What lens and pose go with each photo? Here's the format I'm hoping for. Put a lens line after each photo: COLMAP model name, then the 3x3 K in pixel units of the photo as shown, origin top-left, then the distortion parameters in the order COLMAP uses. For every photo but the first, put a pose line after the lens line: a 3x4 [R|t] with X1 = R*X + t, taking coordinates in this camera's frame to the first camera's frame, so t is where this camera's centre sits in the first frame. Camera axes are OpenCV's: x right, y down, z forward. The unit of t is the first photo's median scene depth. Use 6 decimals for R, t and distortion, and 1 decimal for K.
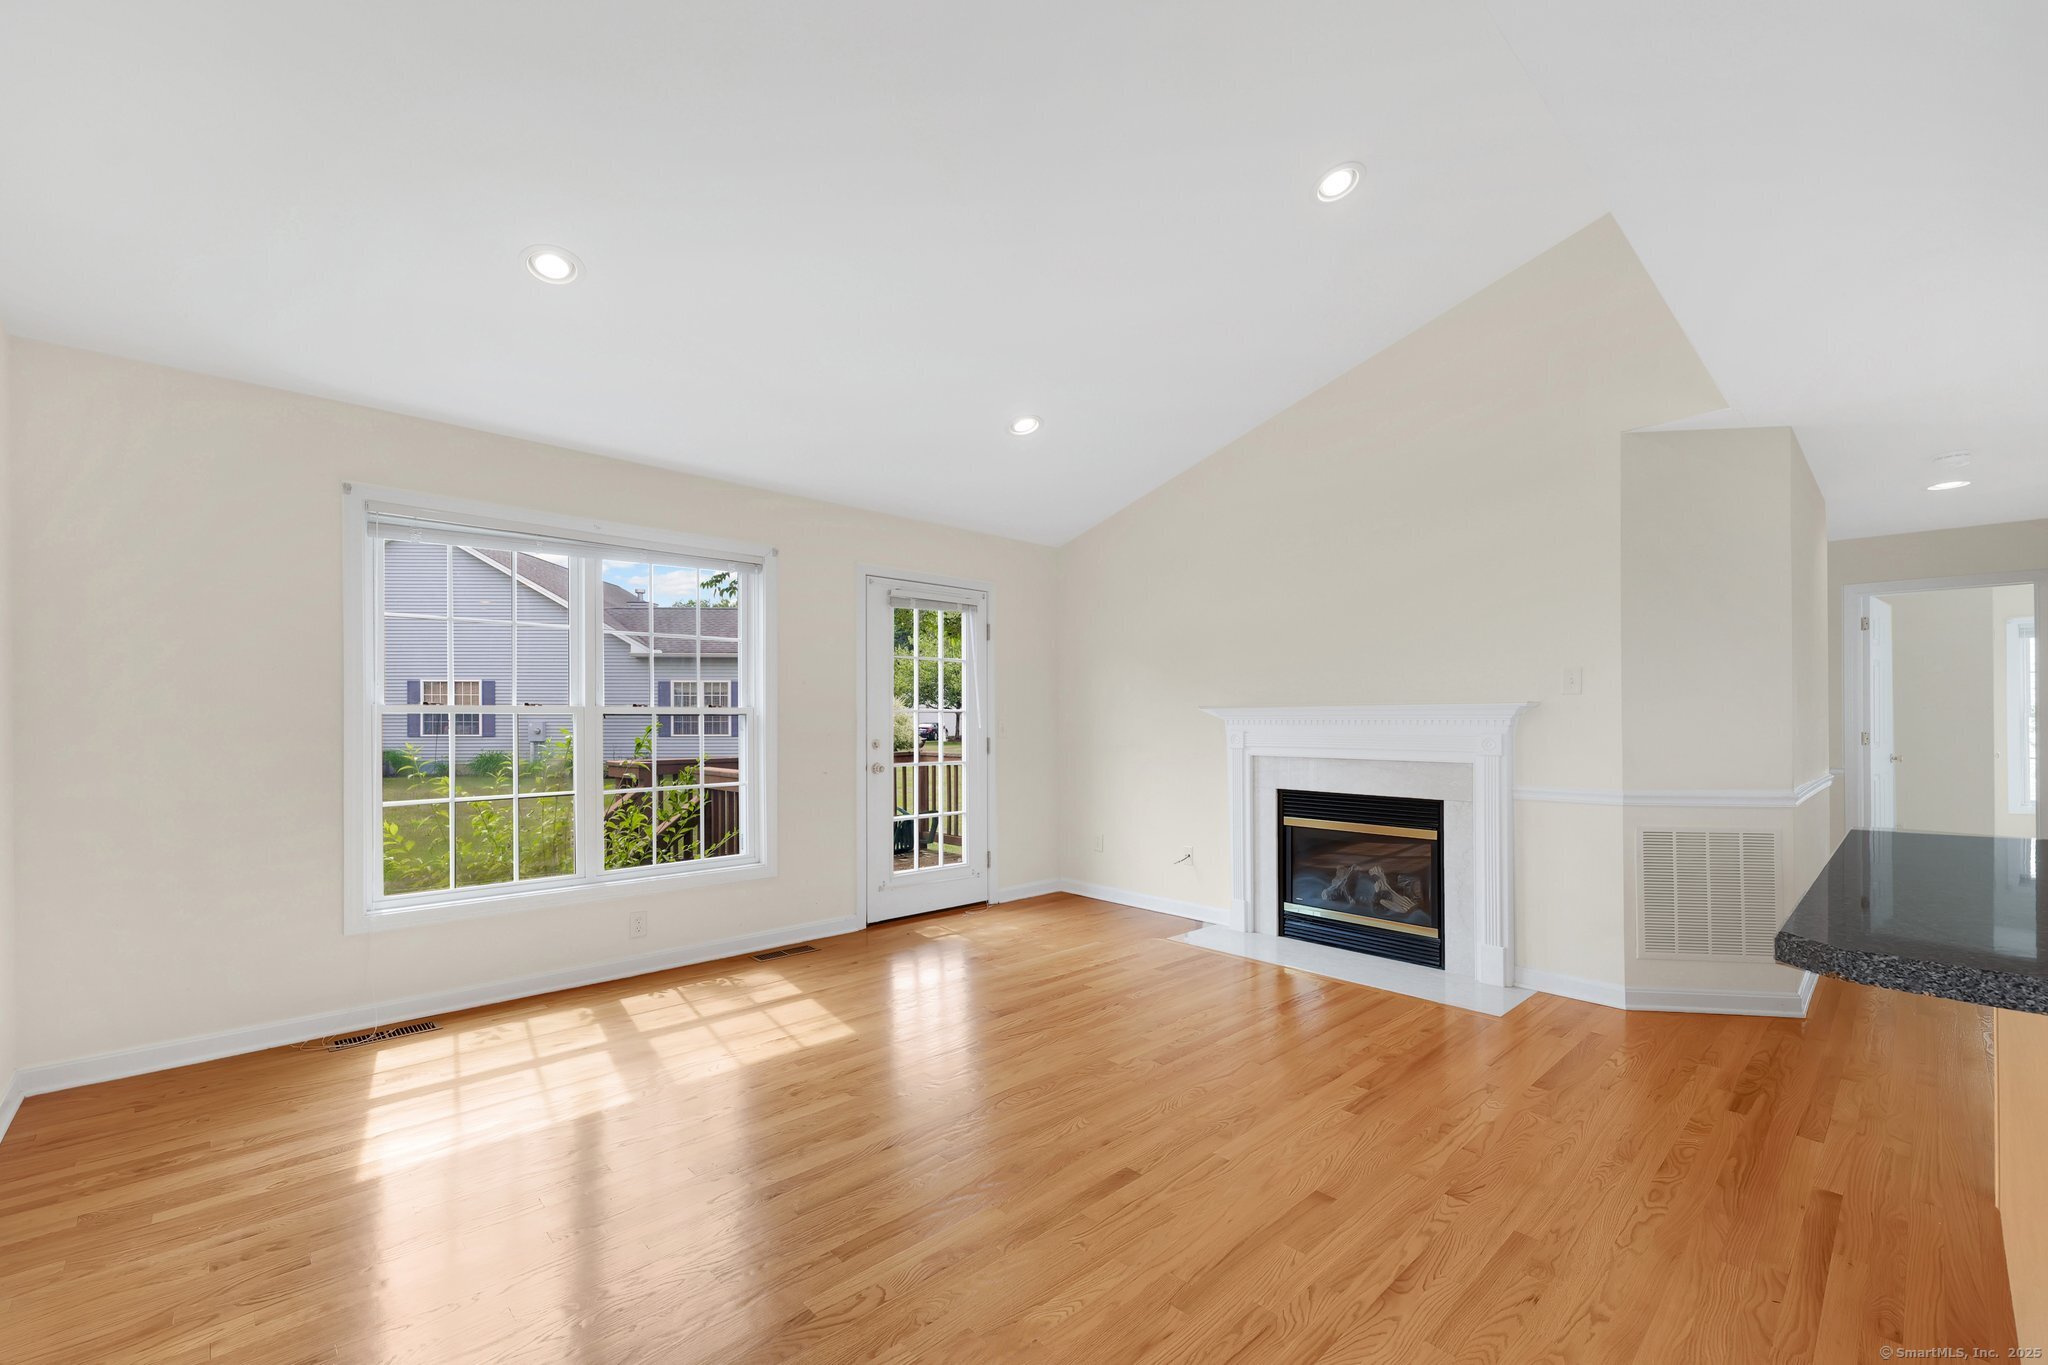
lens RADIAL K [[857.9, 0, 1055.7], [0, 857.9, 726.5], [0, 0, 1]] dist [0.007252, -0.001772]
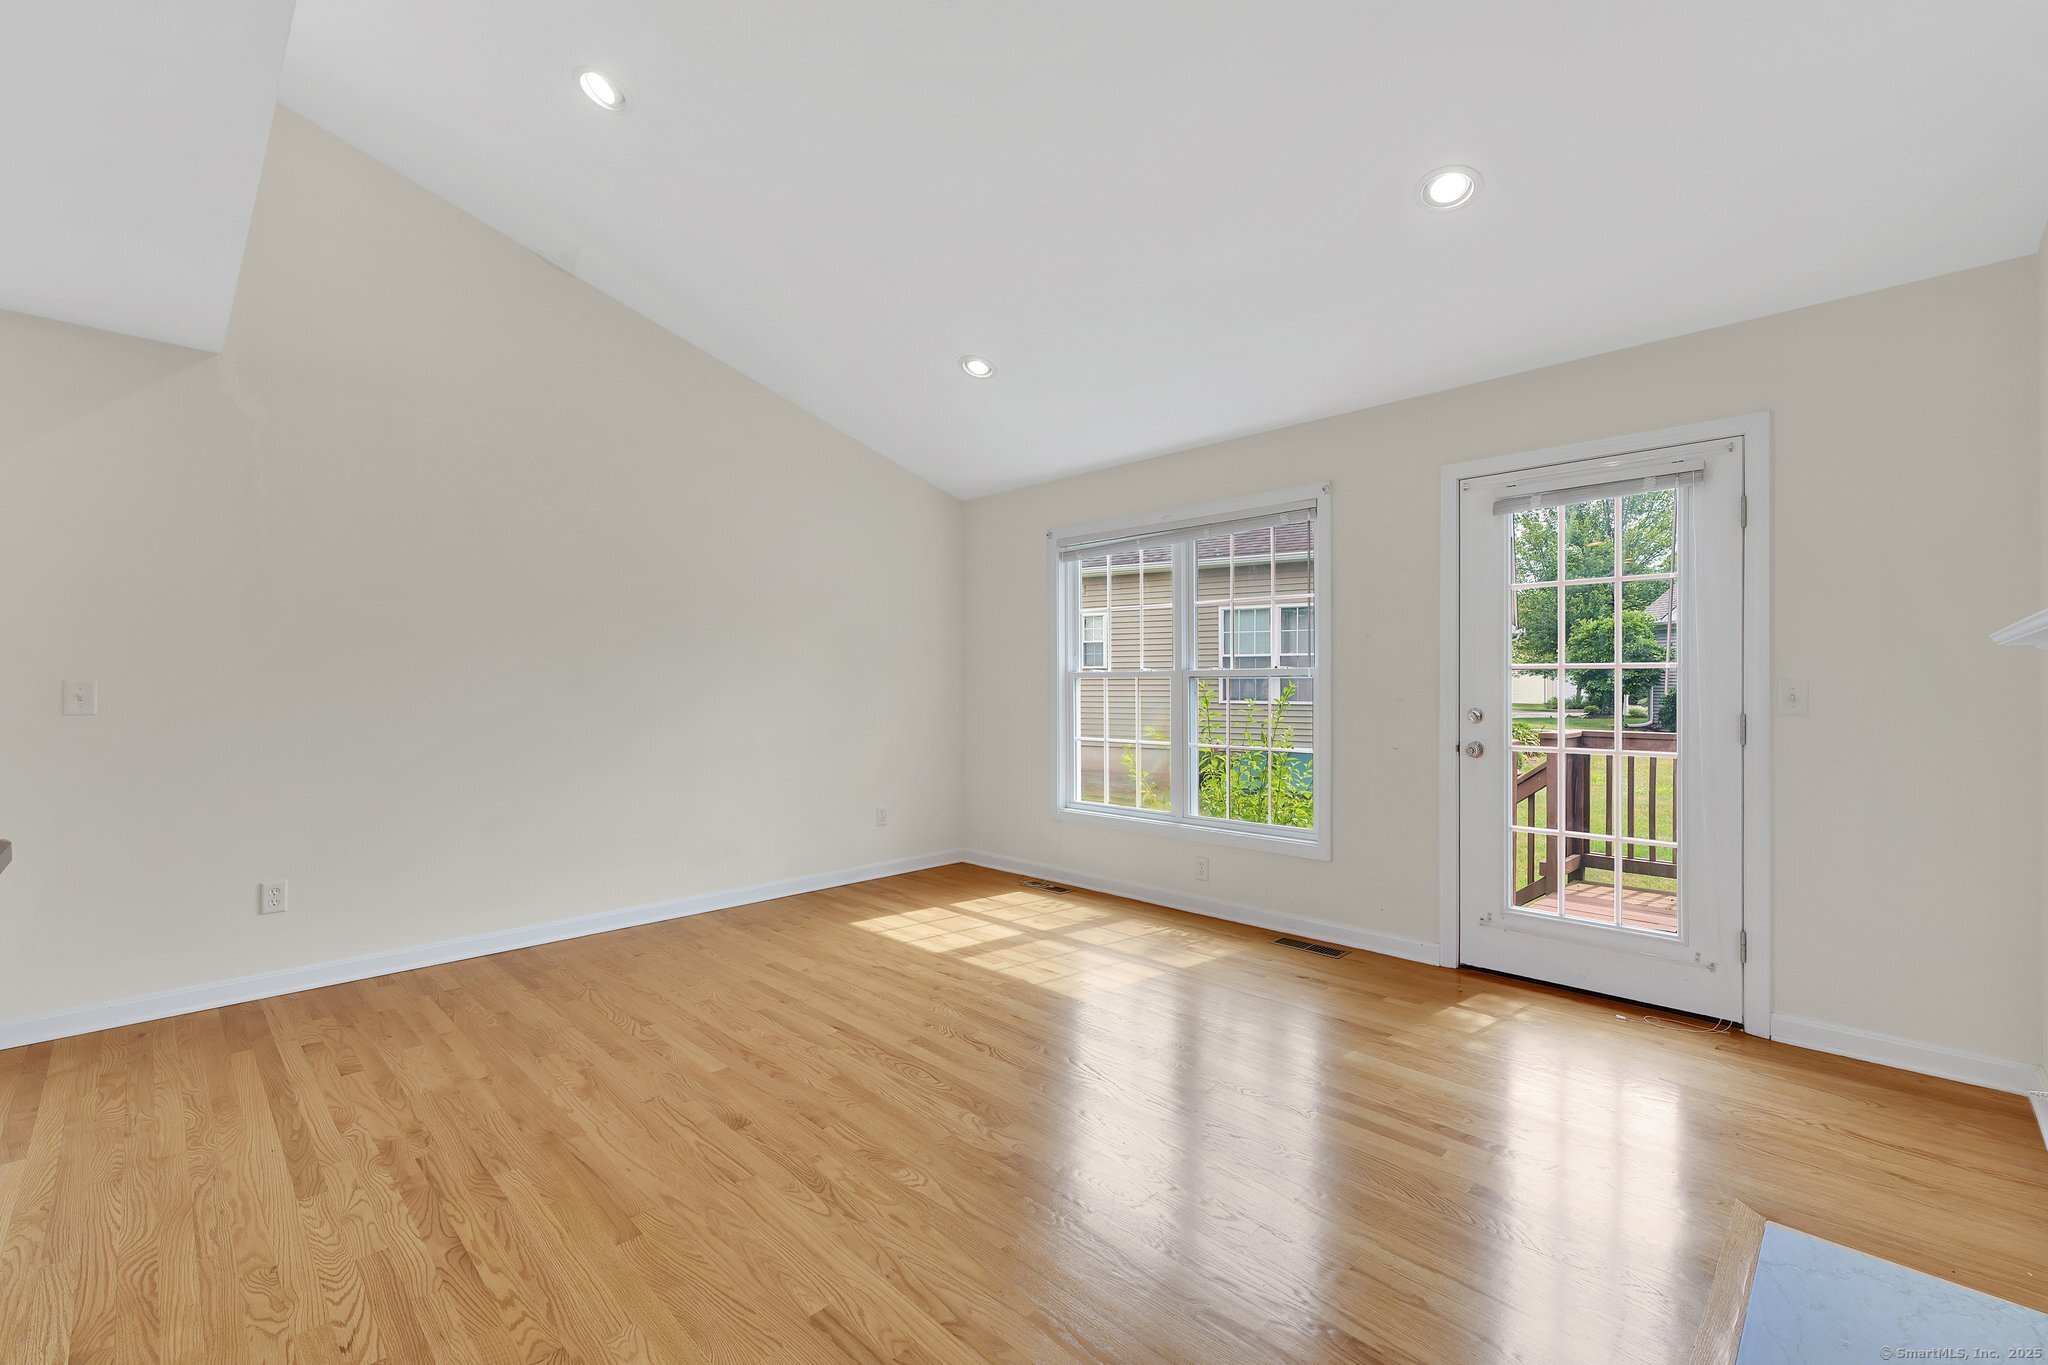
lens RADIAL K [[857.9, 0, 1012.4], [0, 857.9, 682.8], [0, 0, 1]] dist [0.007252, -0.001772]
pose [[0.006230, -0.000899, -0.999980, 0.600633], [-0.006537, 0.999978, -0.000940, -0.003572], [0.999959, 0.006542, 0.006224, 0.737873]]
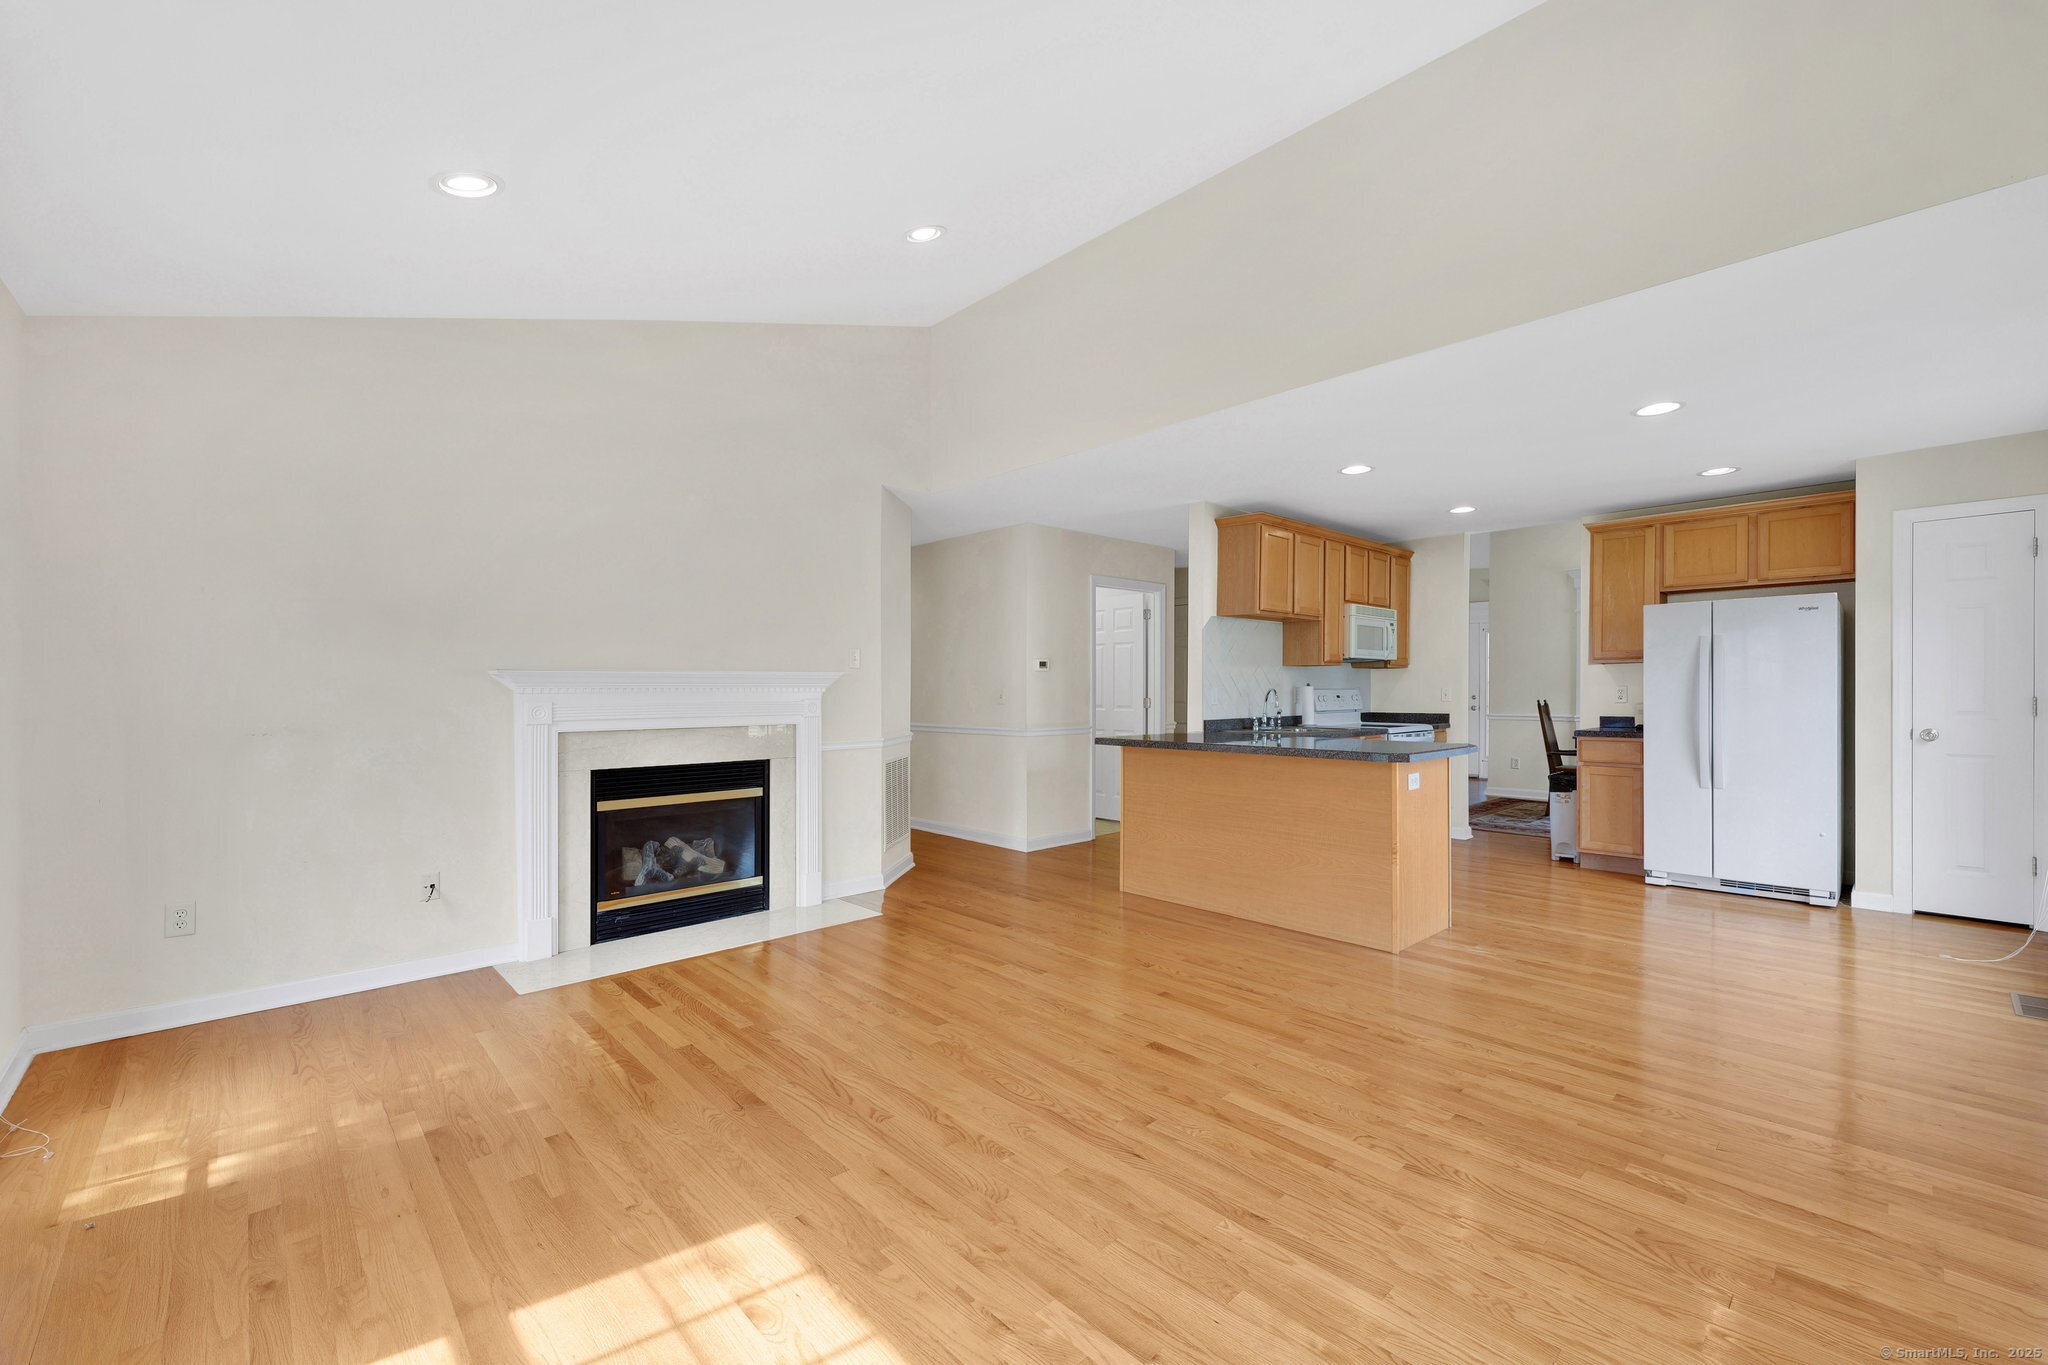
lens RADIAL K [[831.6, 0, 1028.6], [0, 831.6, 692.8], [0, 0, 1]] dist [0.003296, -0.000364]
pose [[0.017772, -0.004928, 0.999830, -0.637216], [0.010850, 0.999930, 0.004736, -0.001954], [-0.999783, 0.010764, 0.017824, 0.651164]]
